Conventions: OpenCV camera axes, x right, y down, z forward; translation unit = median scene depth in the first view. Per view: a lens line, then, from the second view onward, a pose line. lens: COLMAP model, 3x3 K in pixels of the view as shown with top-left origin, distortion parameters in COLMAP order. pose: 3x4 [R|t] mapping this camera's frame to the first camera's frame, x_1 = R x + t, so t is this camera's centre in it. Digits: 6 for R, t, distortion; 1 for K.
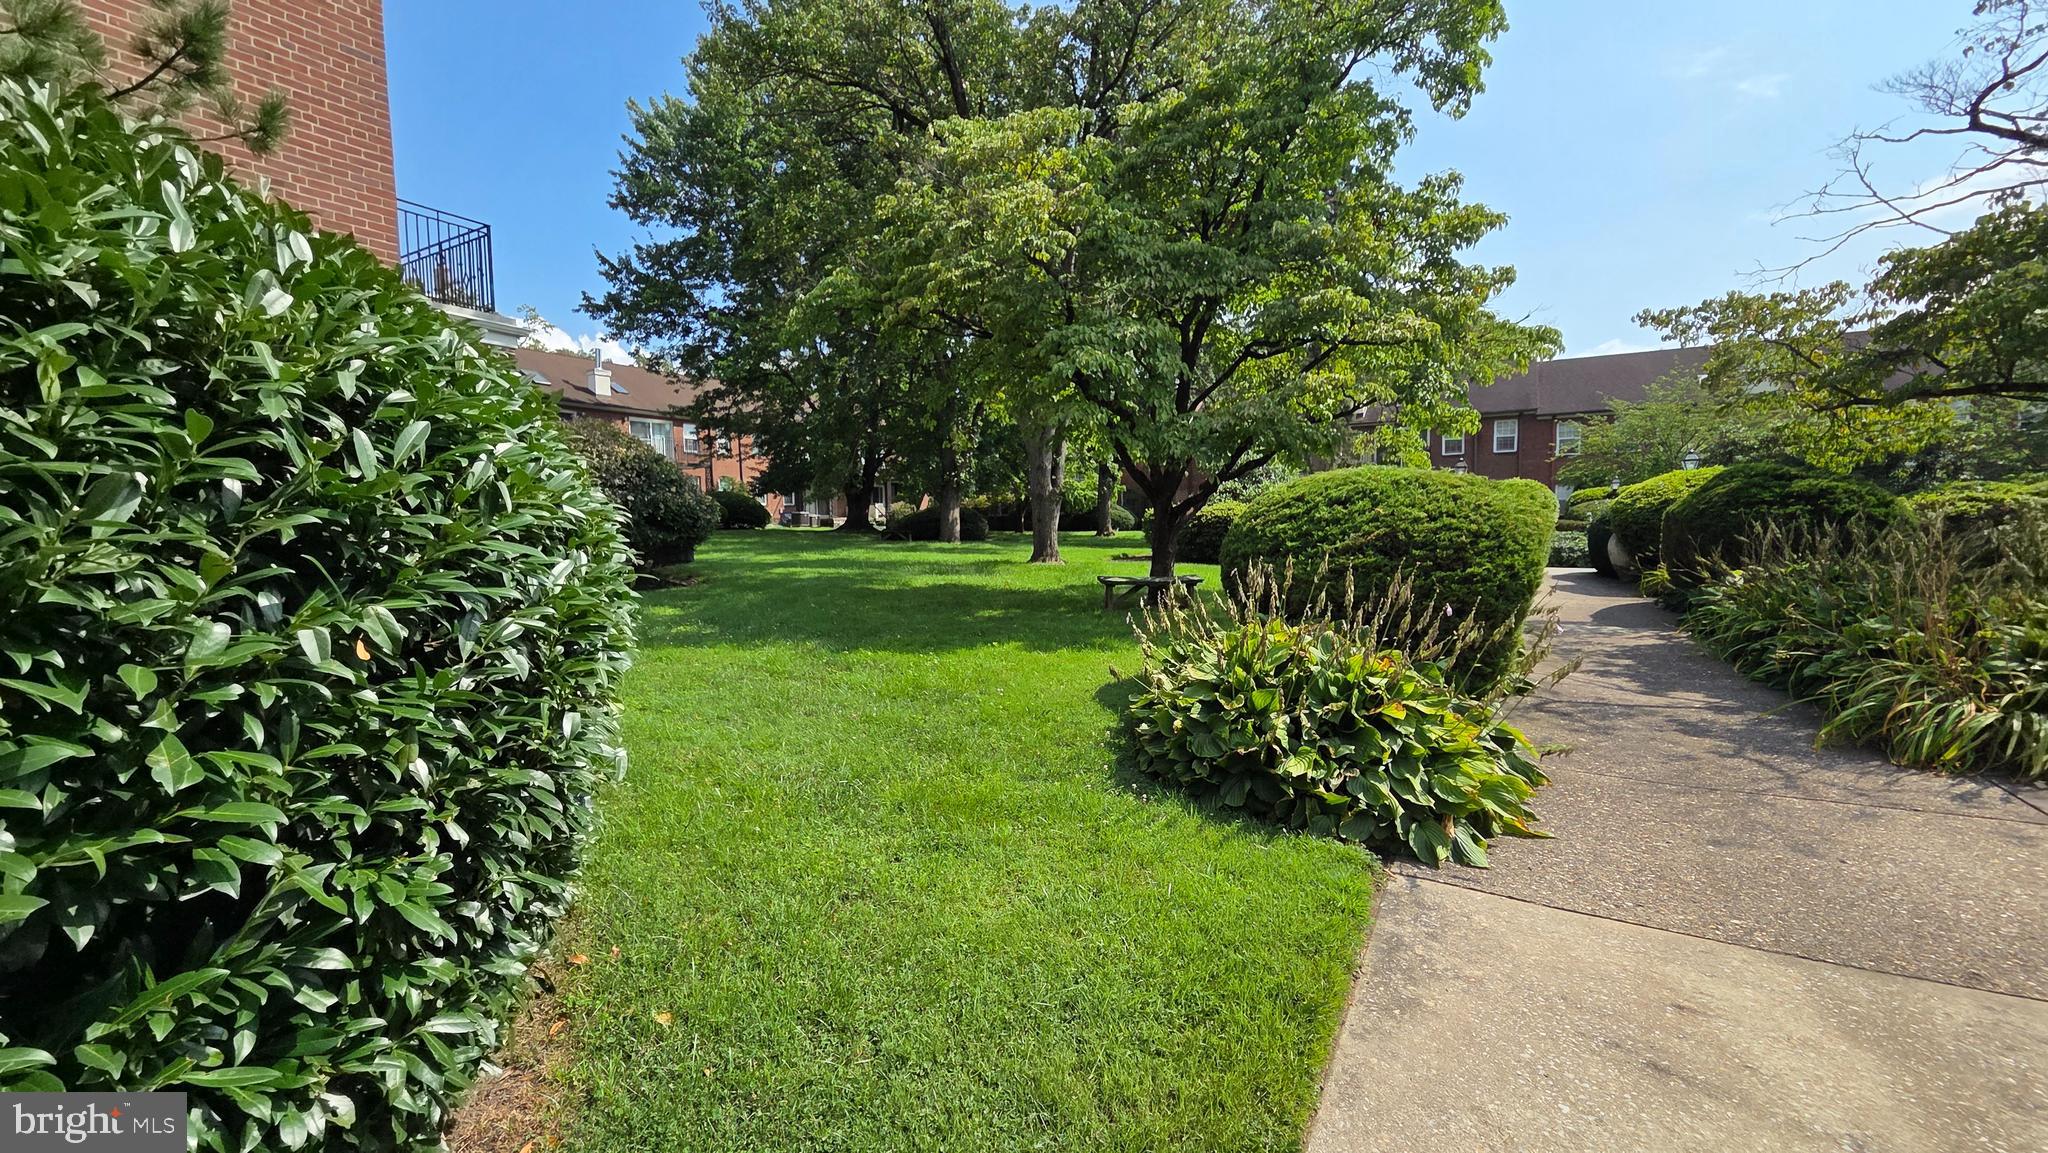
lens RADIAL K [[810.3, 0, 1019.0], [0, 810.3, 578.5], [0, 0, 1]] dist [0.006191, -0.002342]
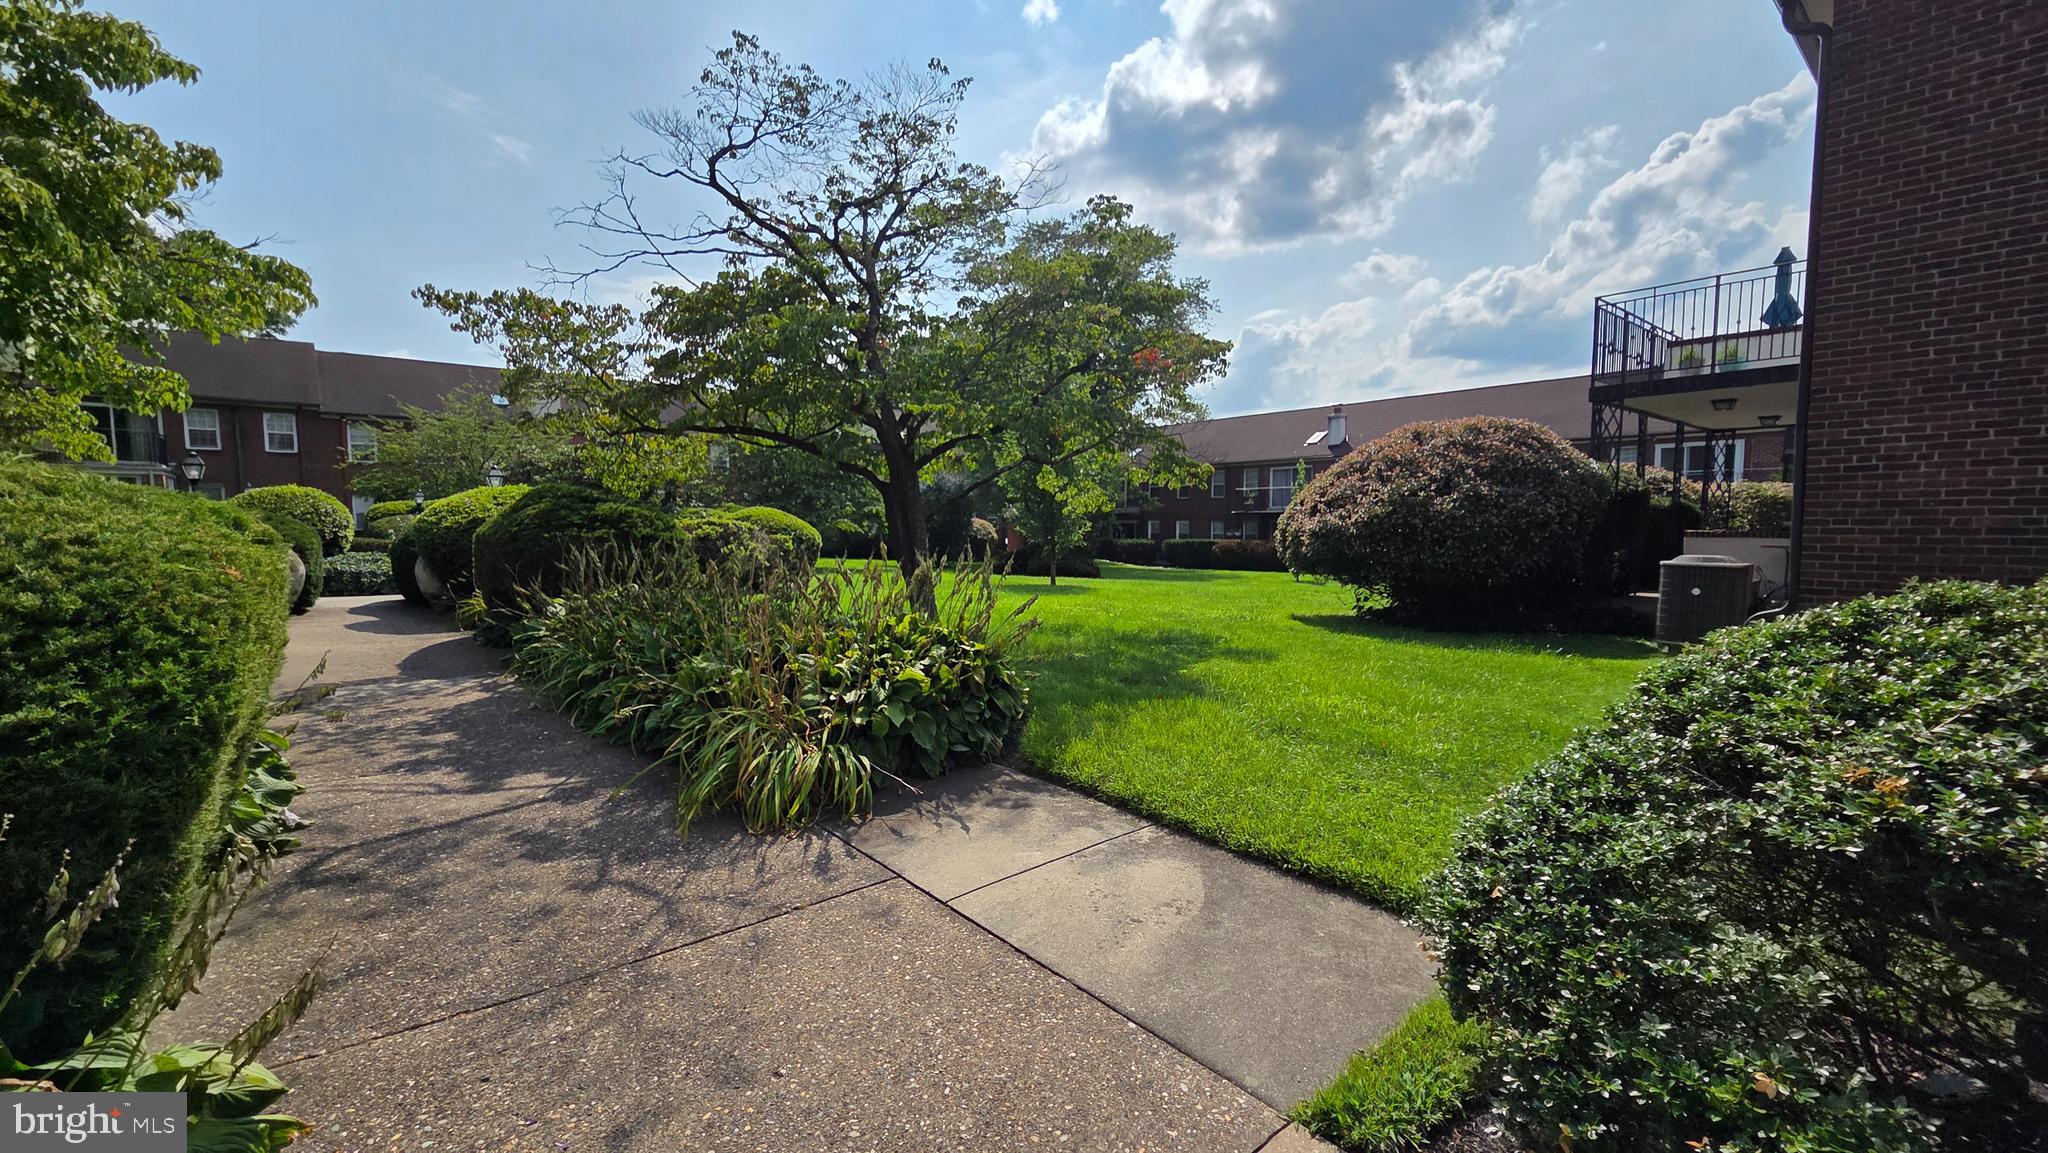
lens RADIAL K [[810.3, 0, 1026.7], [0, 810.3, 582.7], [0, 0, 1]] dist [0.006191, -0.002342]
pose [[0.298939, -0.057199, 0.952556, 0.175876], [0.067283, 0.996981, 0.038752, -0.029029], [-0.951897, 0.052507, 0.301885, 0.223777]]
